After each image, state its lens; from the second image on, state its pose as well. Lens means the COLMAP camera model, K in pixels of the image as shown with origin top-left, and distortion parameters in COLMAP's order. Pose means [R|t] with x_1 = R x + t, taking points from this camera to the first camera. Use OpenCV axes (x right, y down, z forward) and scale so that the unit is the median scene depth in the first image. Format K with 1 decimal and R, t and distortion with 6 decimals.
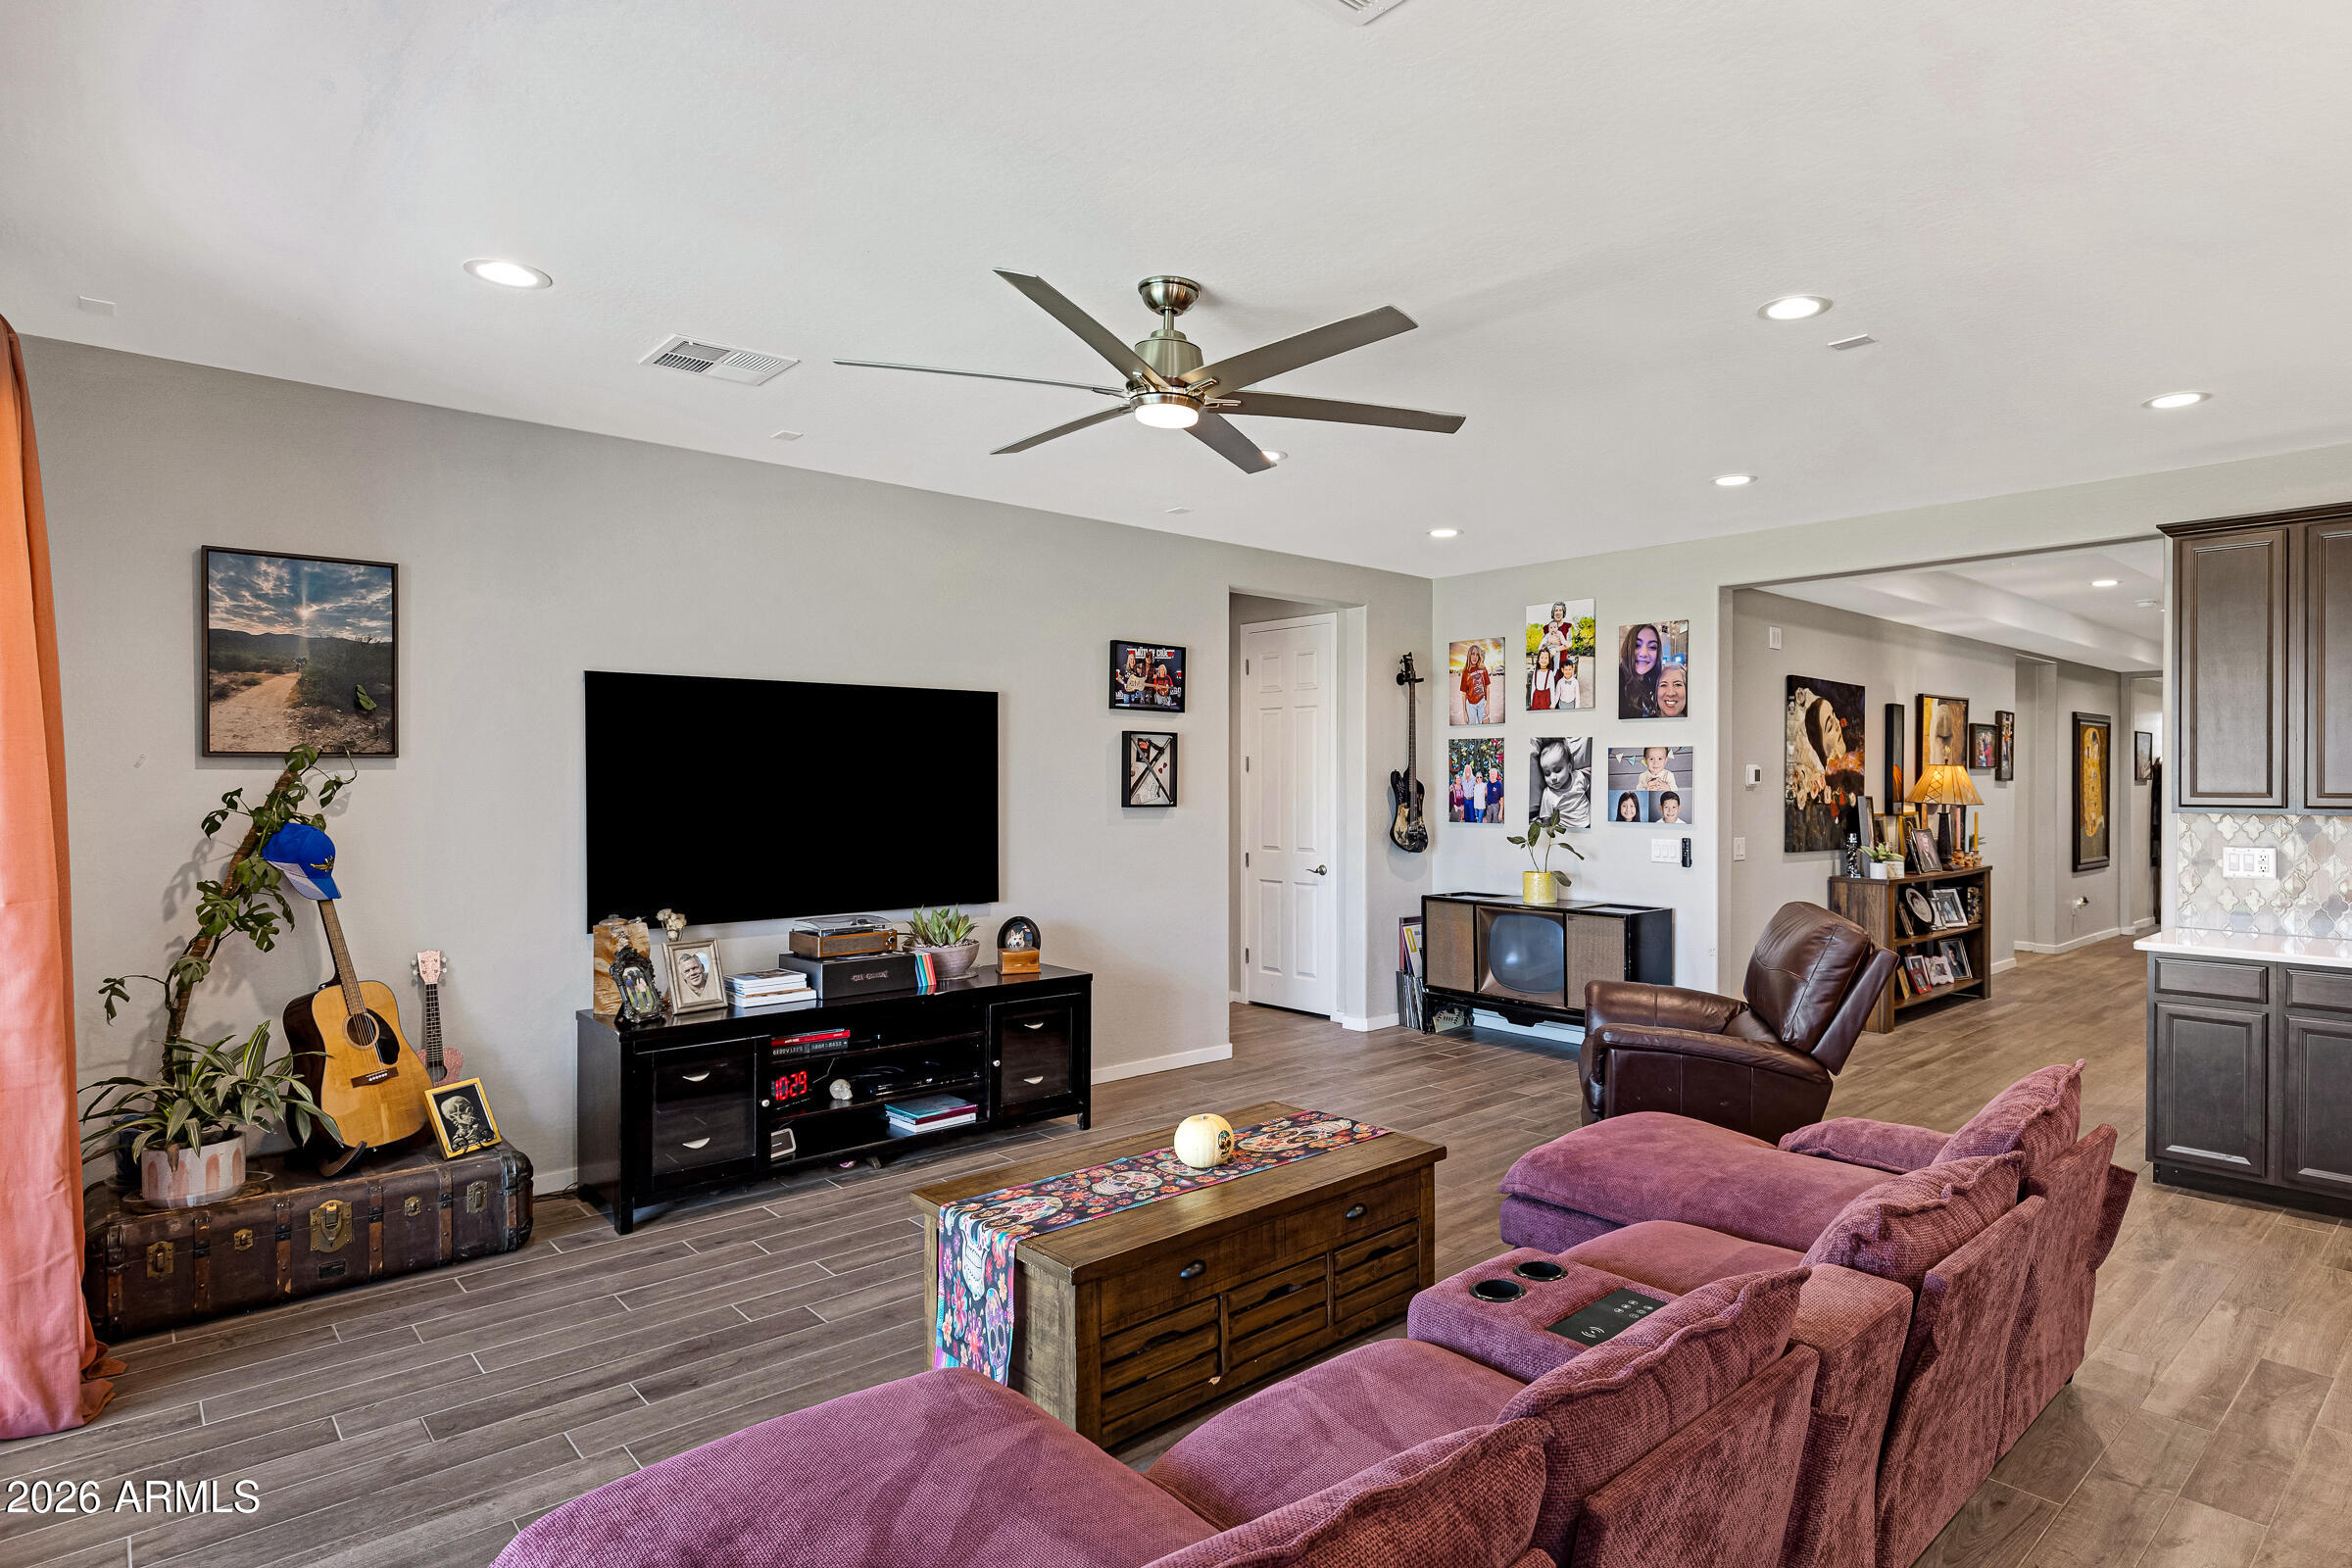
lens RADIAL K [[1278.8, 0, 1176.0], [0, 1278.8, 784.0], [0, 0, 1]] dist [0.001533, -0.000056]
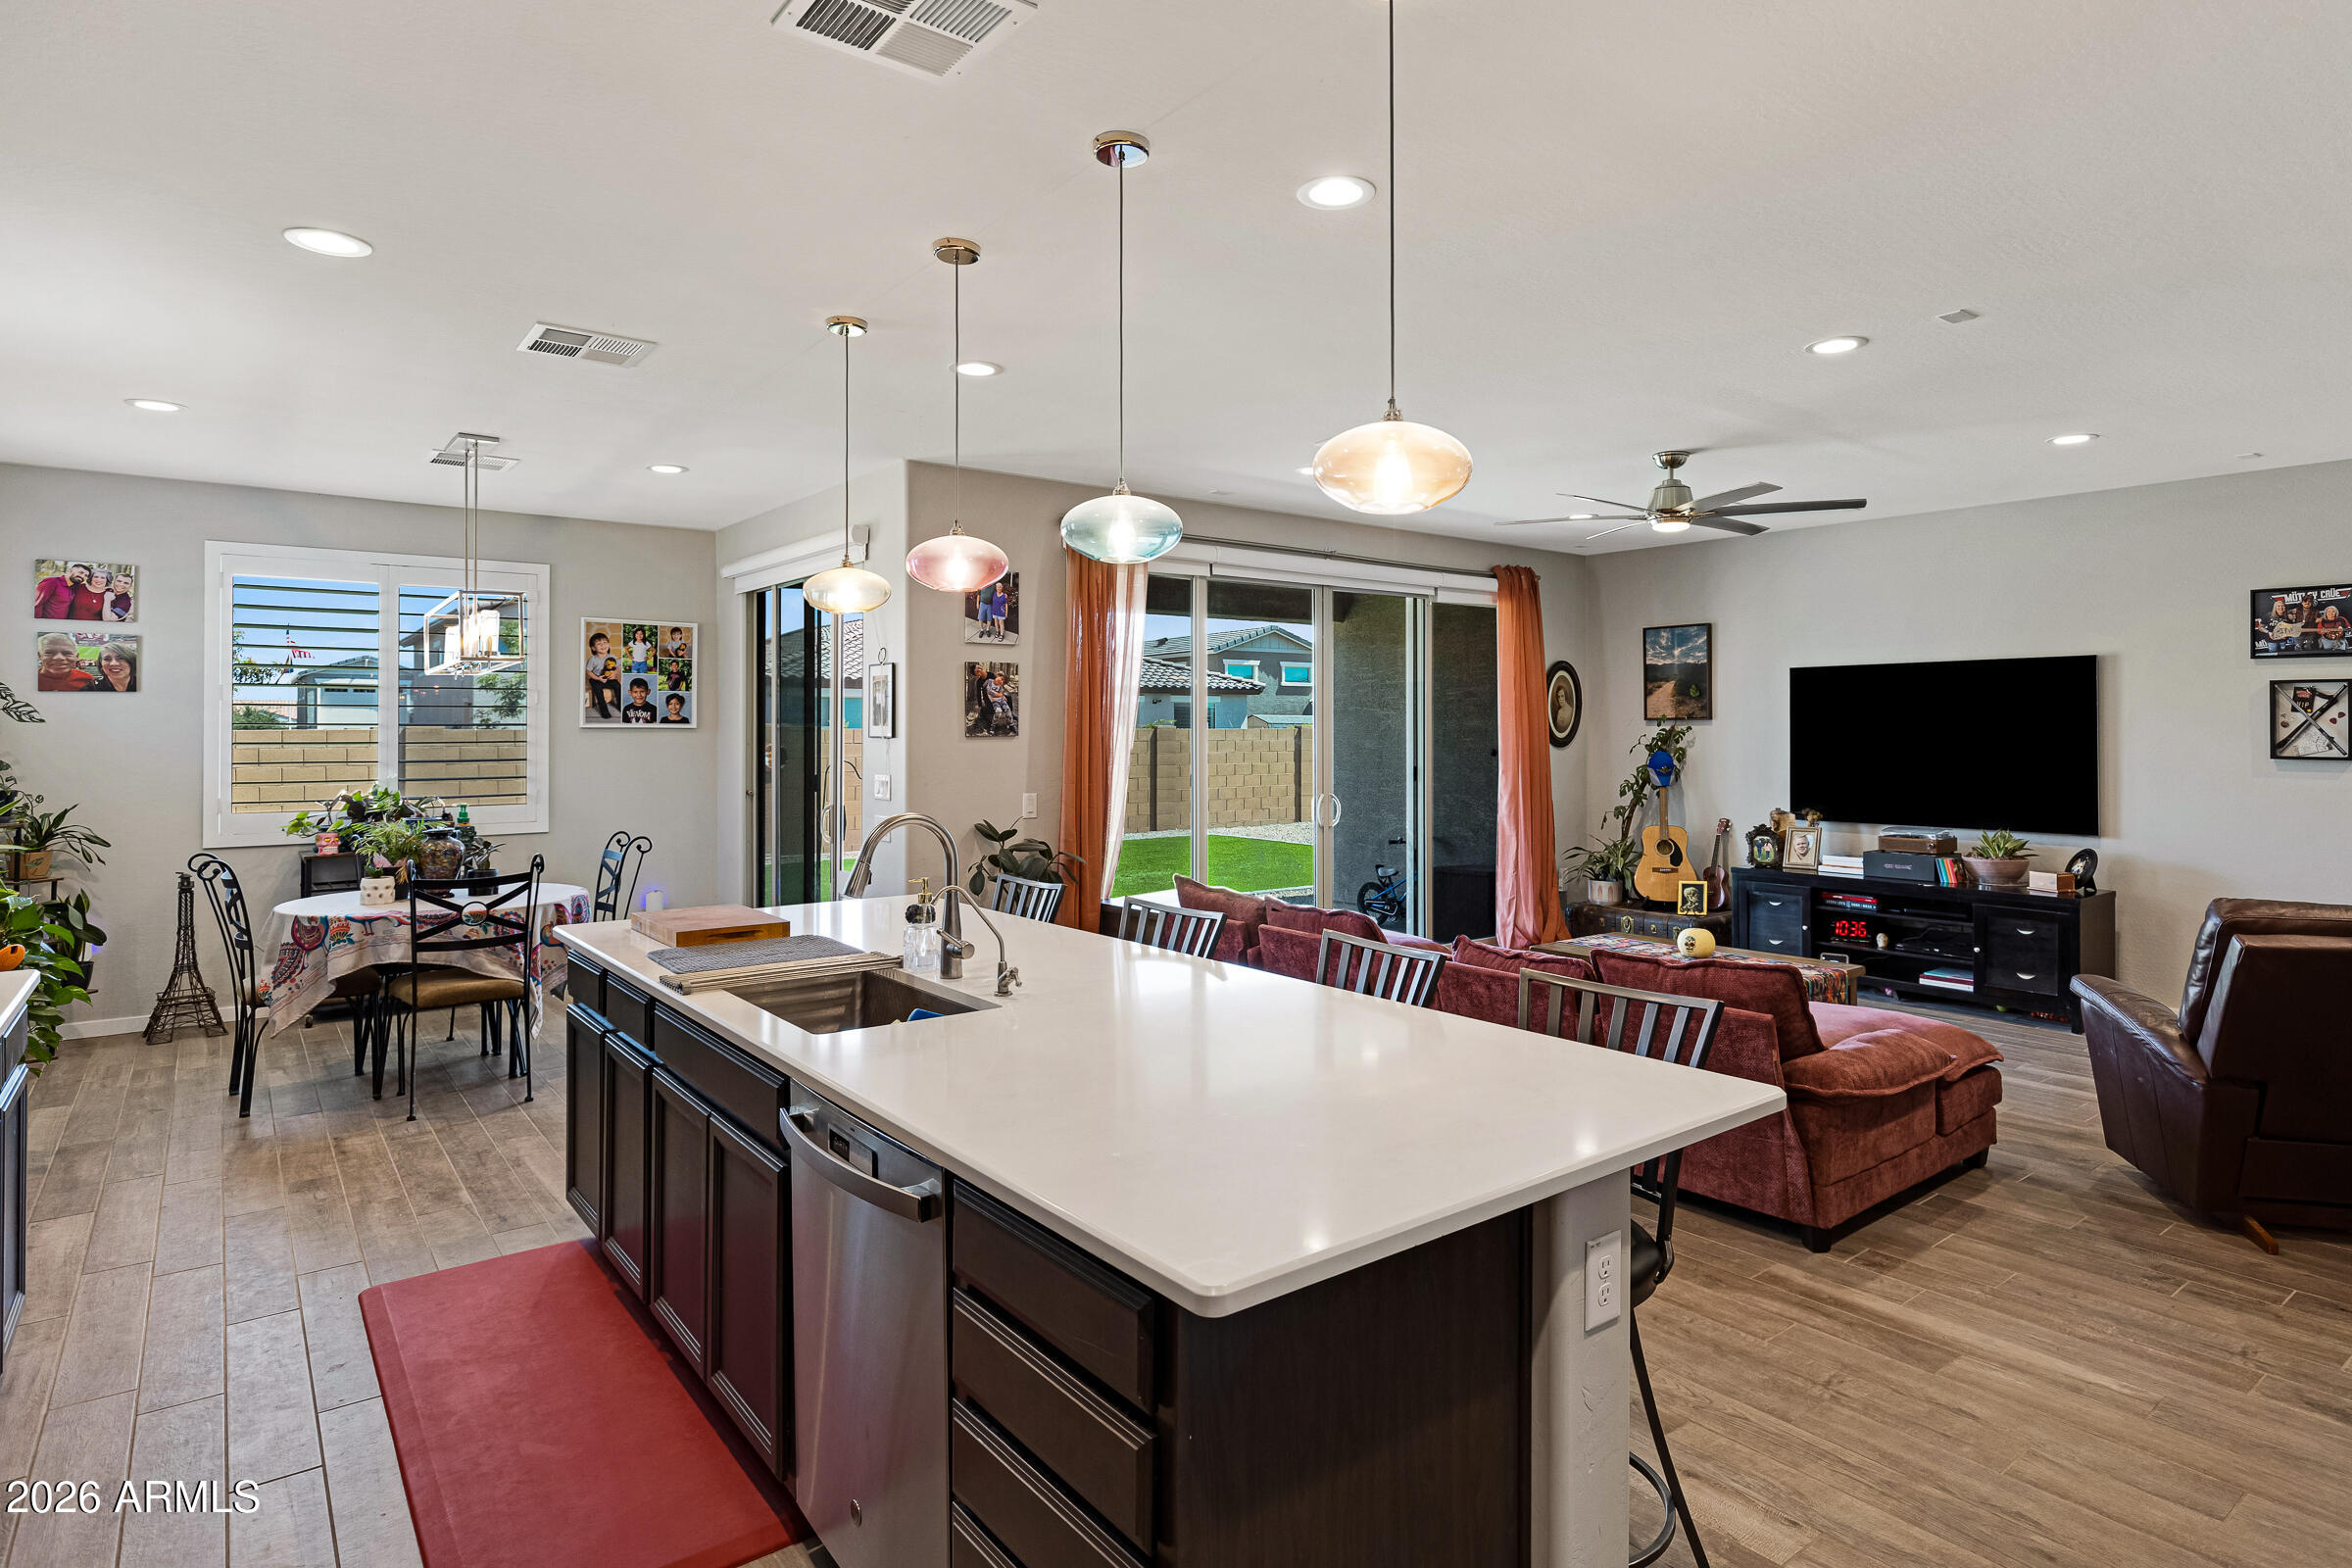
lens RADIAL K [[1258.5, 0, 1237.4], [0, 1258.5, 720.2], [0, 0, 1]] dist [0.001300, -0.000256]
pose [[-0.078746, -0.005070, -0.996882, 1.240143], [0.000838, 0.999986, -0.005152, -0.009272], [0.996894, -0.001241, -0.078741, 0.371239]]
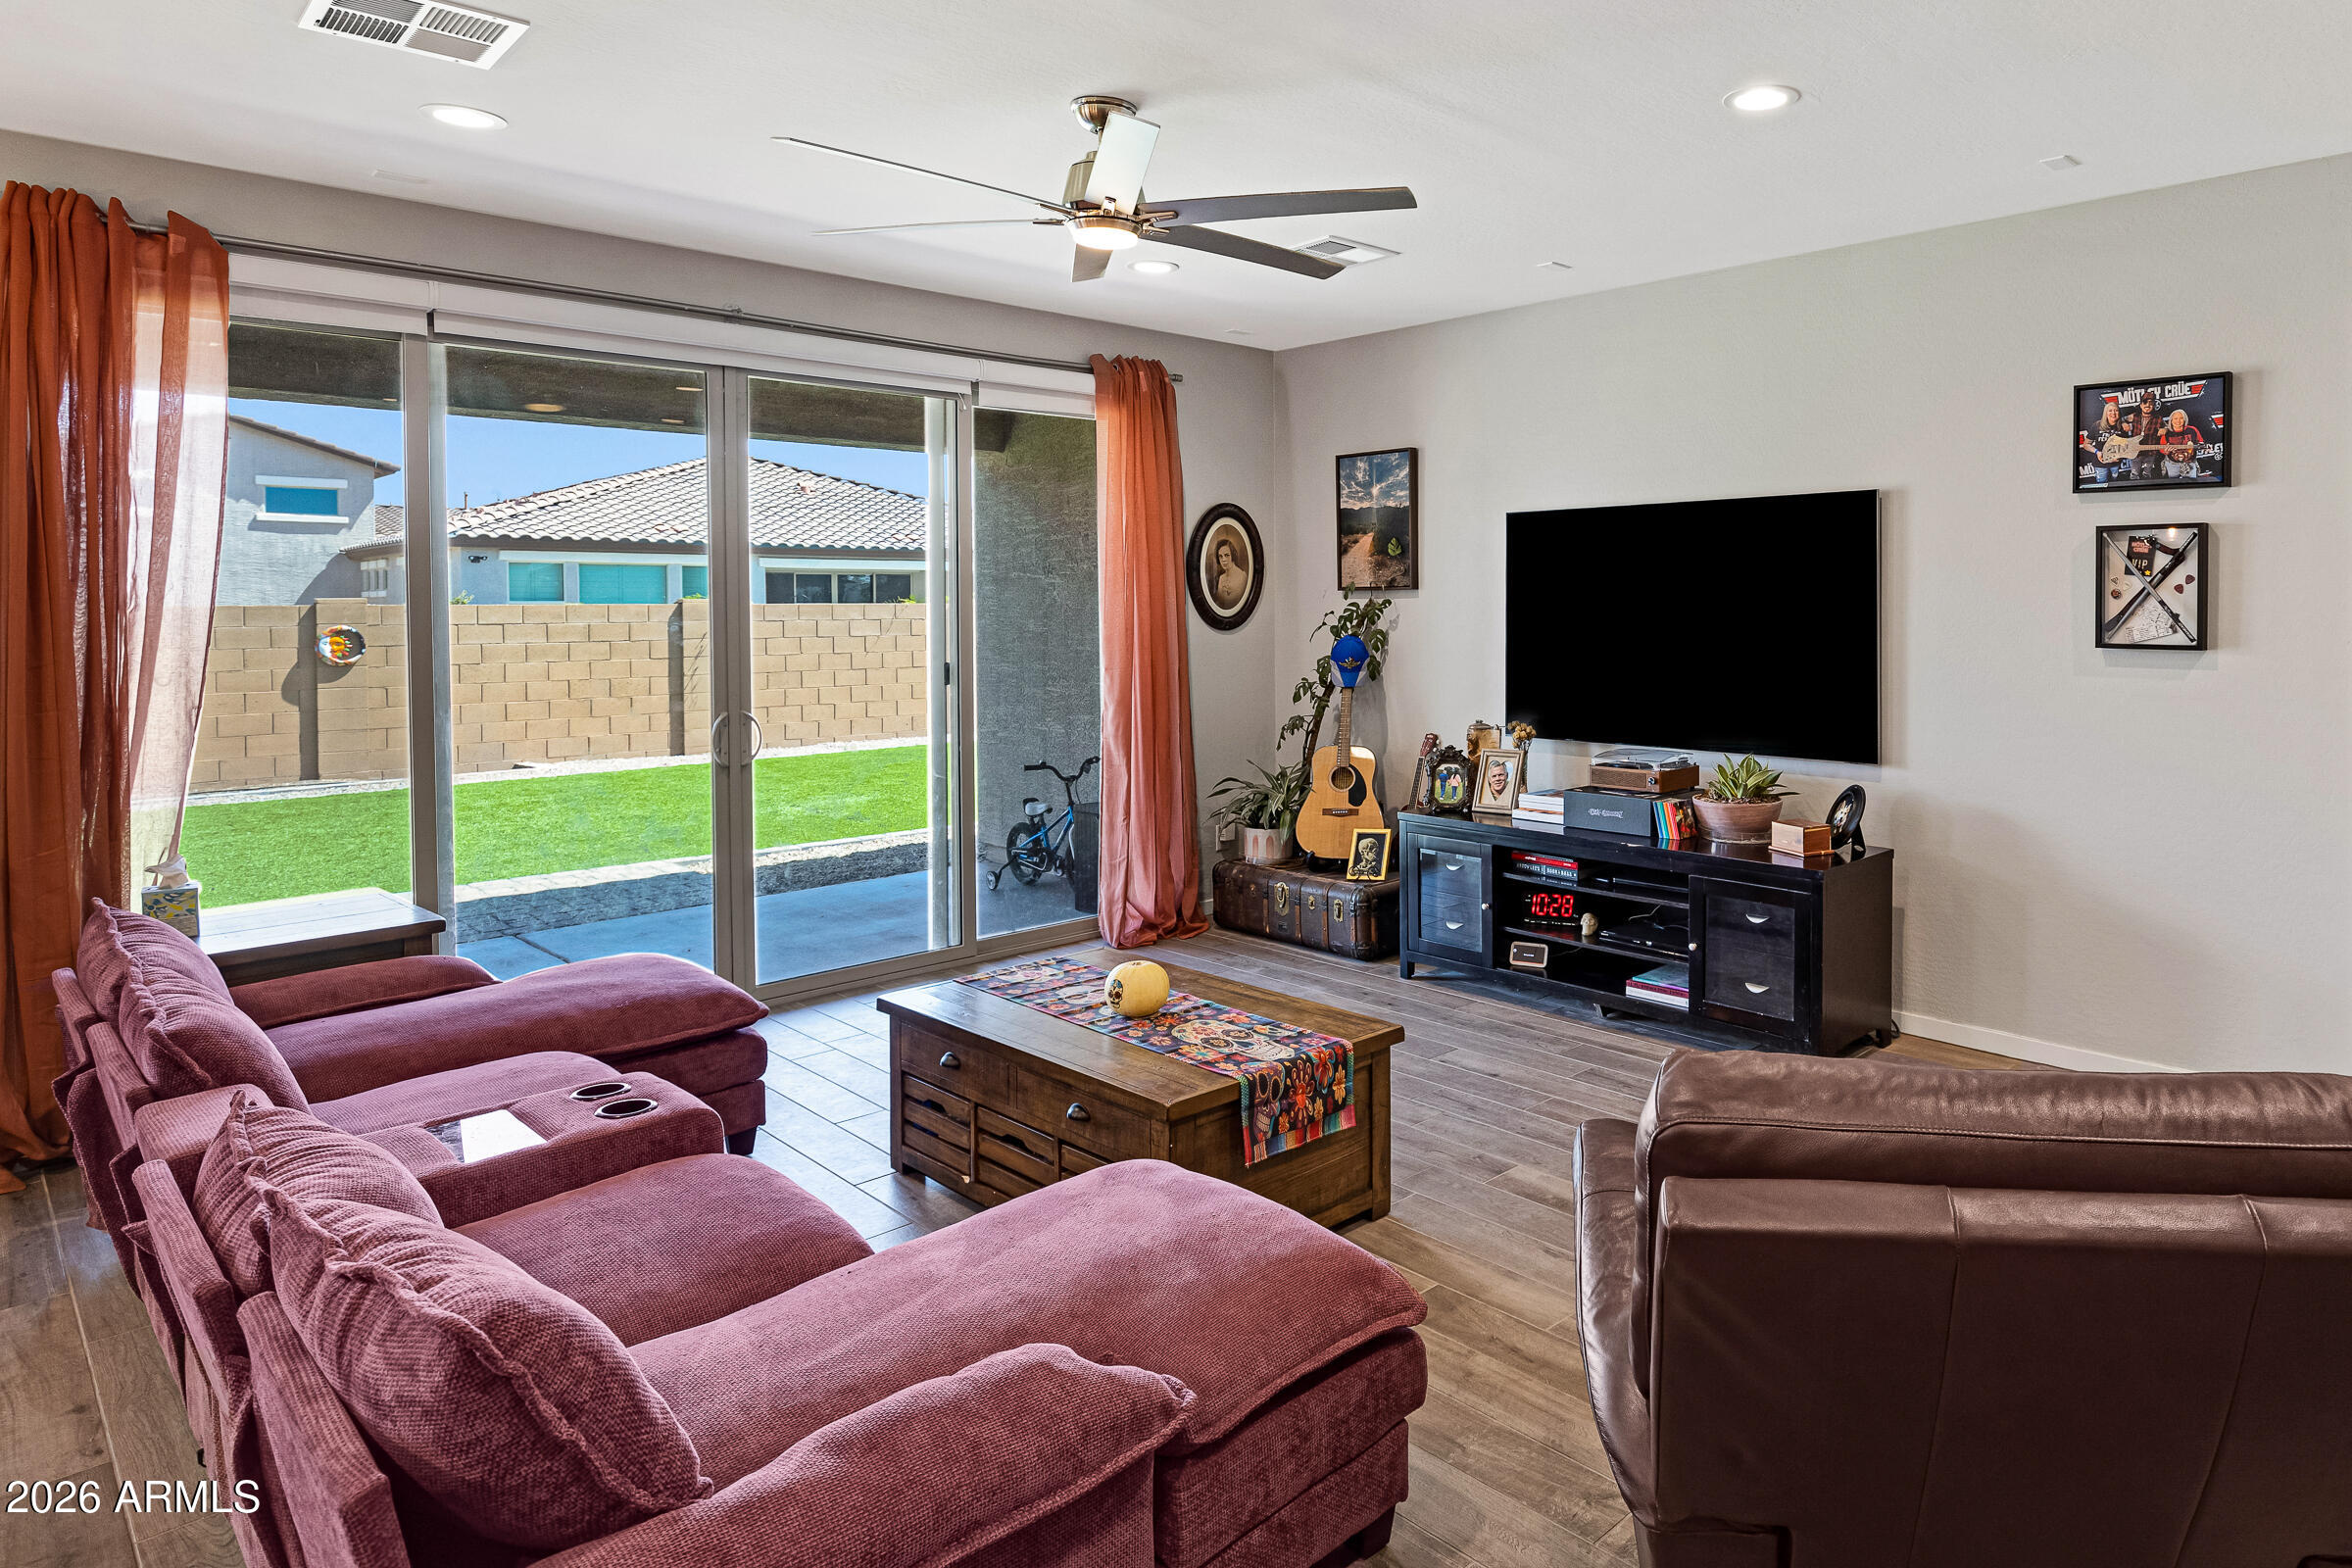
lens RADIAL K [[1429.6, 0, 1417.8], [0, 1429.6, 638.4], [0, 0, 1]] dist [0.002506, 0.001045]
pose [[0.087654, 0.026721, -0.995793, 0.803702], [0.003173, 0.999628, 0.027104, -0.008769], [0.996146, -0.005535, 0.087537, 0.768272]]
